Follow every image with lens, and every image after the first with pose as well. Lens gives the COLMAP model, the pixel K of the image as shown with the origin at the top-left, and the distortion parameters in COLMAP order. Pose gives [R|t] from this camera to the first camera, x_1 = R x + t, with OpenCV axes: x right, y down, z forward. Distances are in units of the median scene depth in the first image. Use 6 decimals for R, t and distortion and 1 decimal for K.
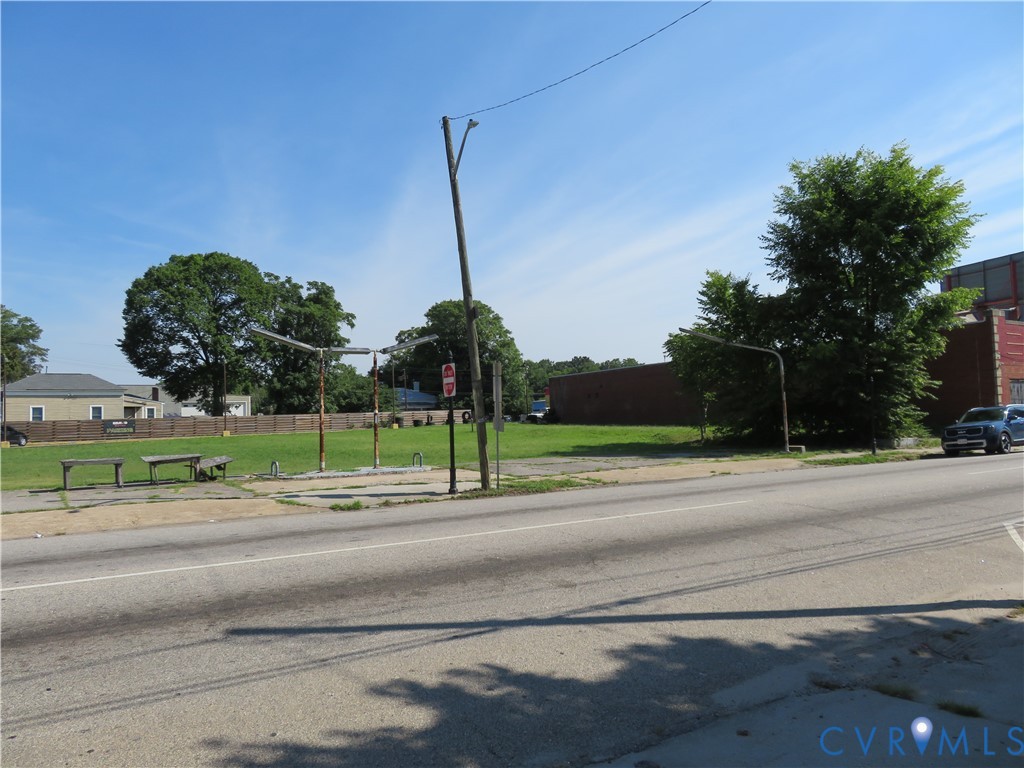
lens RADIAL K [[730.6, 0, 505.1], [0, 730.6, 386.1], [0, 0, 1]] dist [-0.000374, 0.002401]
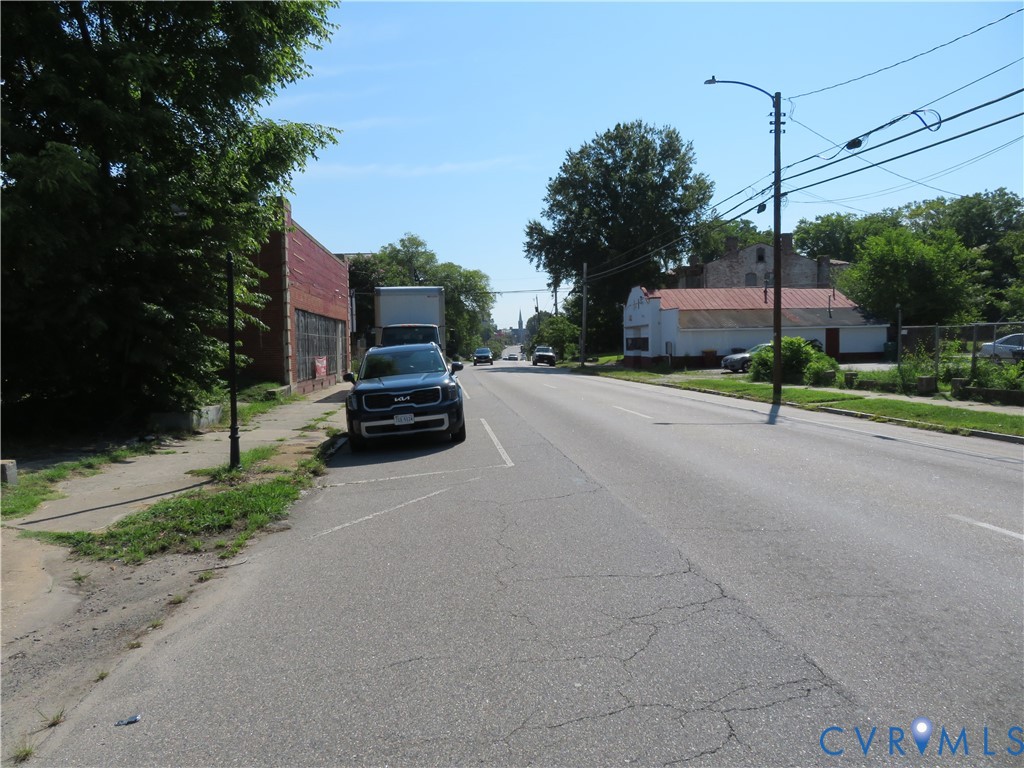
lens RADIAL K [[736.6, 0, 512.0], [0, 736.6, 384.0], [0, 0, 1]] dist [-0.005164, 0.002476]
pose [[0.446735, -0.016391, 0.894516, 0.216594], [-0.047193, 0.998008, 0.041857, 0.027864], [-0.893421, -0.060914, 0.445071, 0.643729]]
